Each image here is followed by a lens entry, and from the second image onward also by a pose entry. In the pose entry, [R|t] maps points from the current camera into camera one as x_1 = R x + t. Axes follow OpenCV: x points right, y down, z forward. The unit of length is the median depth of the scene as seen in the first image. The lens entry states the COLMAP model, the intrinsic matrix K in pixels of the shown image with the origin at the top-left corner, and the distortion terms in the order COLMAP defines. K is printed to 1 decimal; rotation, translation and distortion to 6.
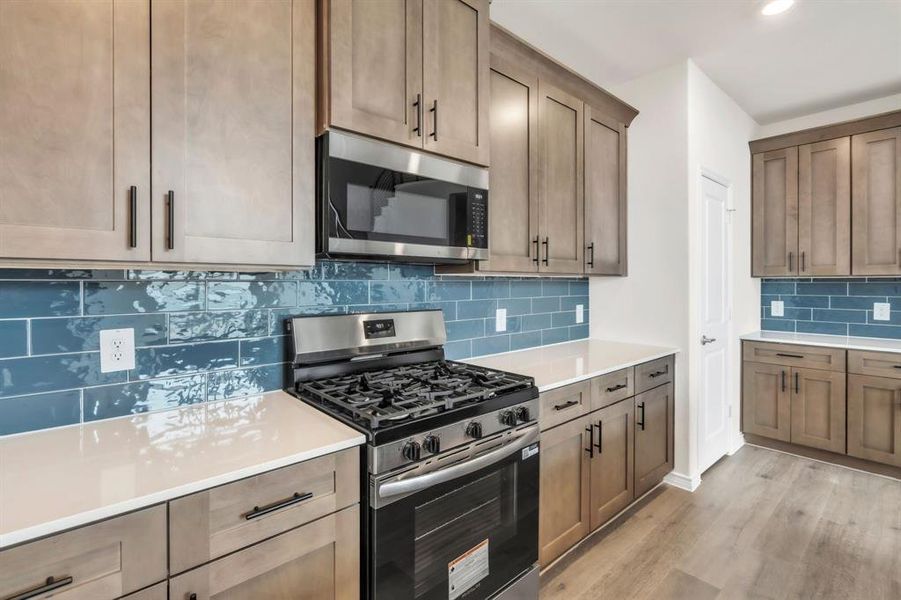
lens RADIAL K [[413.7, 0, 448.5], [0, 413.7, 283.3], [0, 0, 1]] dist [-0.001045, -0.000340]
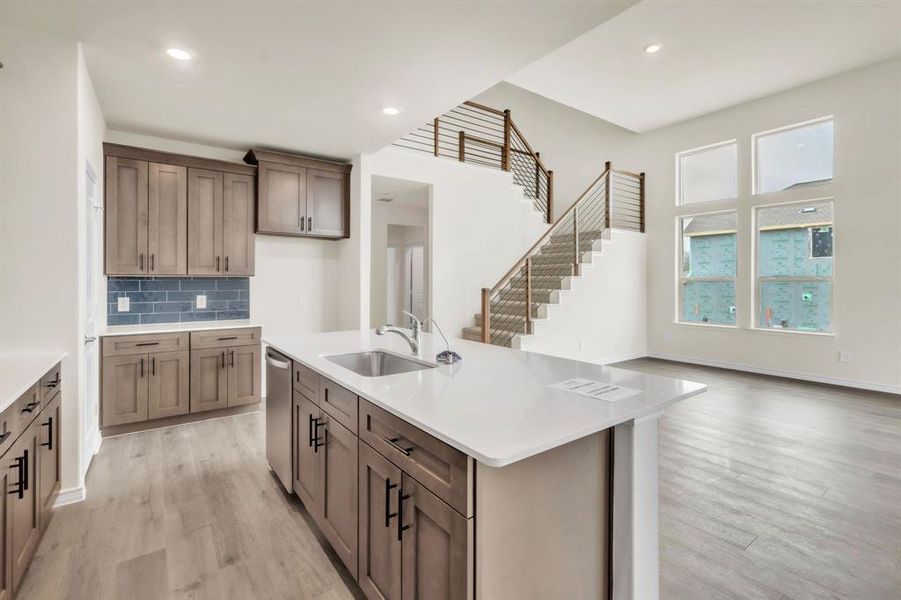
lens RADIAL K [[413.7, 0, 448.5], [0, 413.7, 283.3], [0, 0, 1]] dist [-0.001045, -0.000340]
pose [[0.096339, -0.006054, 0.995330, -0.238246], [-0.001322, 0.999980, 0.006210, -0.001941], [-0.995348, -0.001914, 0.096329, 0.063445]]
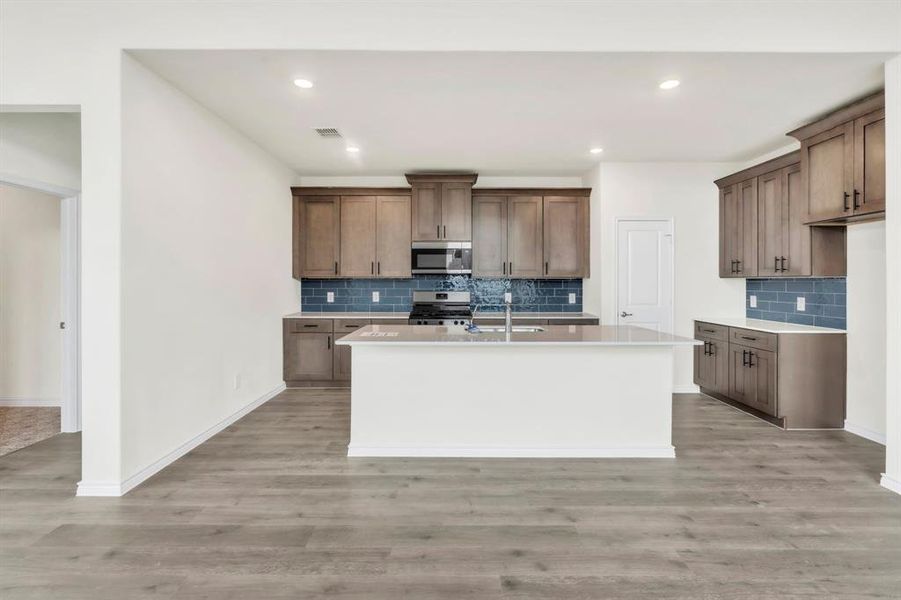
lens RADIAL K [[413.7, 0, 448.5], [0, 413.7, 283.3], [0, 0, 1]] dist [-0.001045, -0.000340]
pose [[0.749477, 0.004327, -0.662016, 1.138207], [-0.002272, 0.999990, 0.003963, 0.000728], [0.662026, -0.001466, 0.749479, -0.752992]]
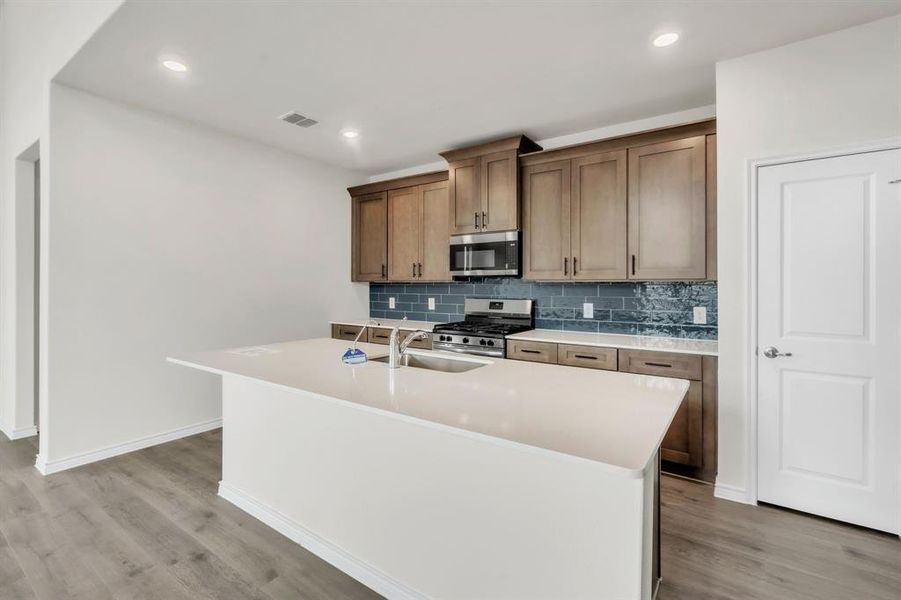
lens RADIAL K [[413.7, 0, 448.5], [0, 413.7, 283.3], [0, 0, 1]] dist [-0.001045, -0.000340]
pose [[0.230996, -0.003846, -0.972947, 1.222916], [-0.003694, 0.999982, -0.004830, -0.001774], [0.972948, 0.004710, 0.230978, 0.123542]]
